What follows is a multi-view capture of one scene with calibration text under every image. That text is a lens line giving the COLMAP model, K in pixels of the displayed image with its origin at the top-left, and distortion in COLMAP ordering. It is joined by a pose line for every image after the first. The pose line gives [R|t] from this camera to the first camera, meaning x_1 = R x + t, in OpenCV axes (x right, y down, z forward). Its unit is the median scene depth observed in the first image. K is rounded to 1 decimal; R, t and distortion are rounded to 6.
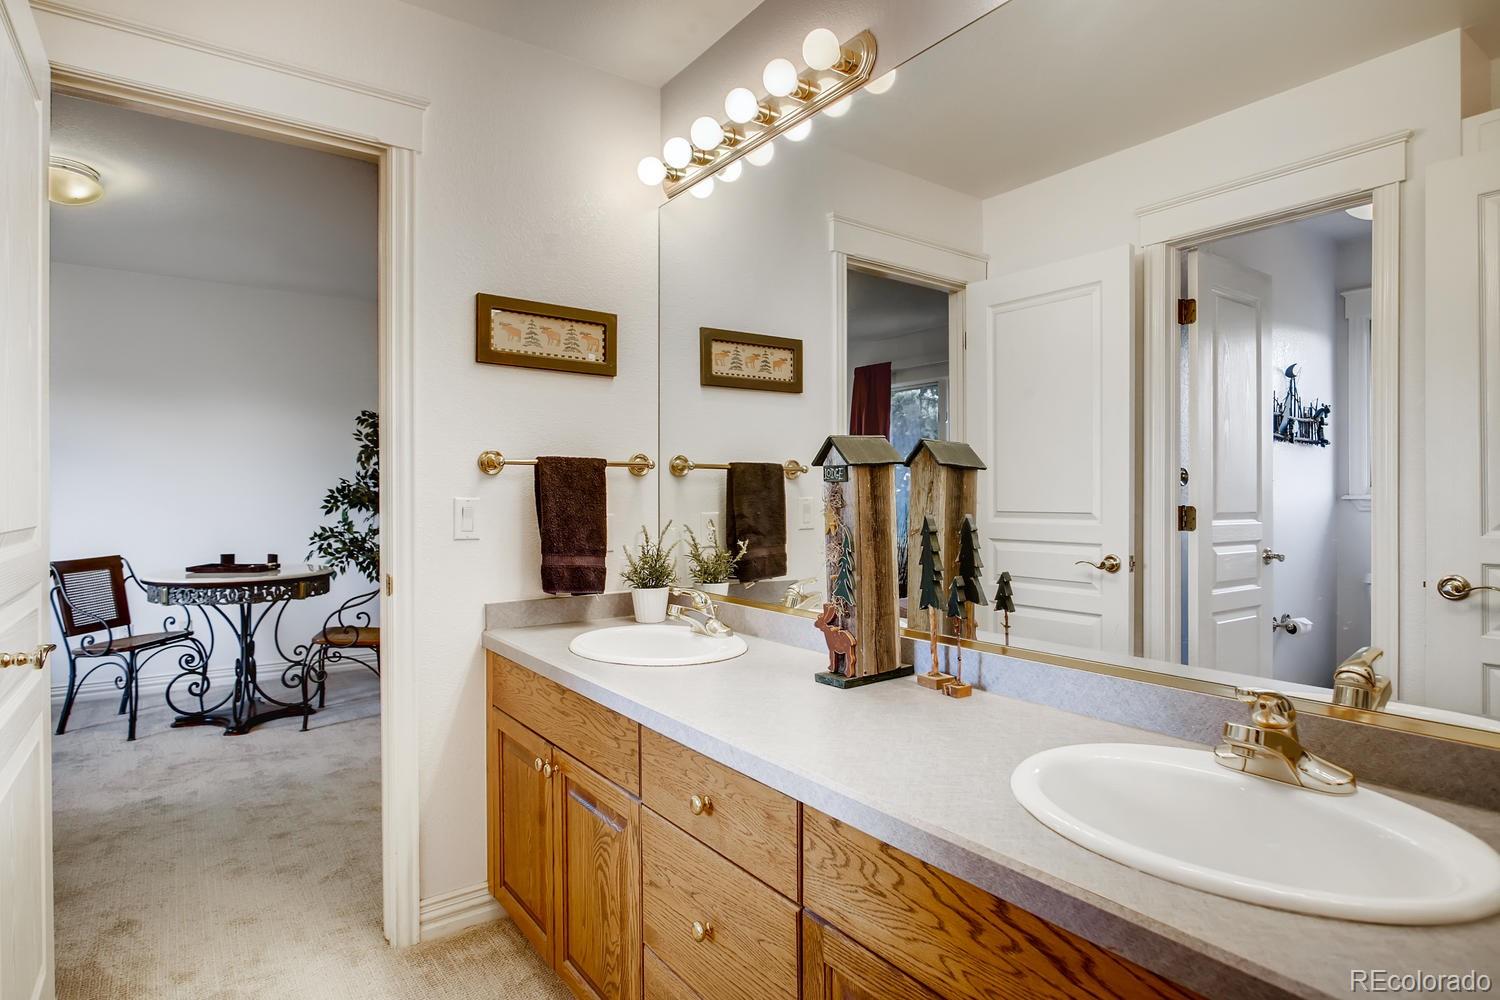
lens RADIAL K [[774.9, 0, 752.1], [0, 774.9, 489.0], [0, 0, 1]] dist [-0.010565, 0.002838]
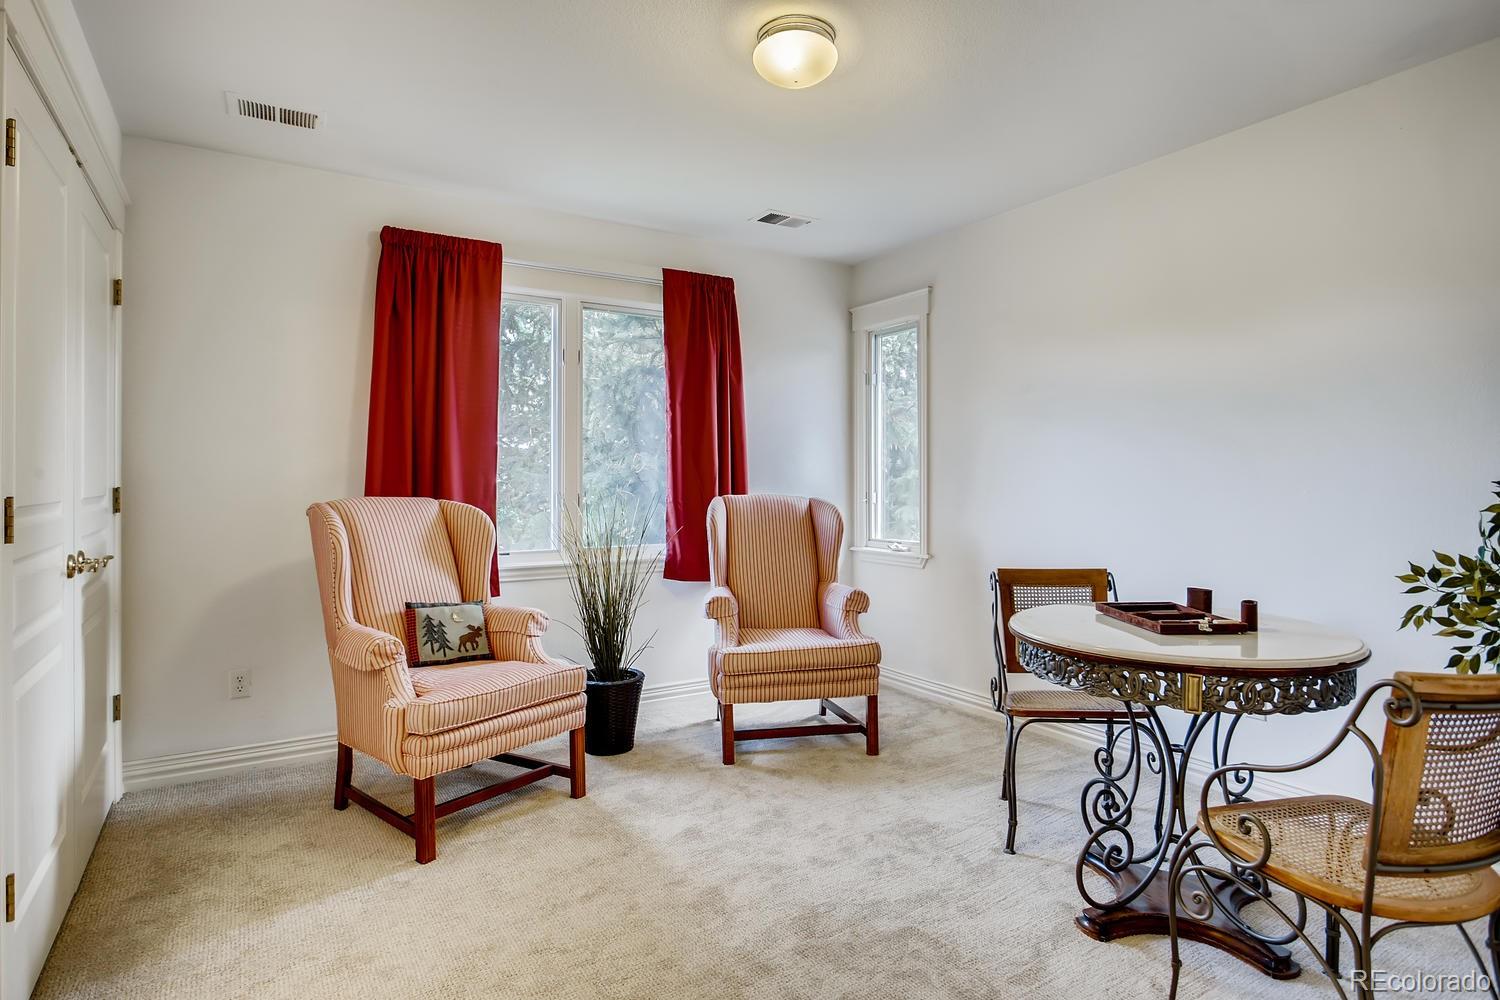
lens RADIAL K [[774.9, 0, 752.1], [0, 774.9, 489.0], [0, 0, 1]] dist [-0.010565, 0.002838]
pose [[-0.089501, 0.003770, -0.995980, -0.115912], [0.006584, 0.999973, 0.003193, 0.011056], [0.995965, -0.006272, -0.089524, 0.747981]]
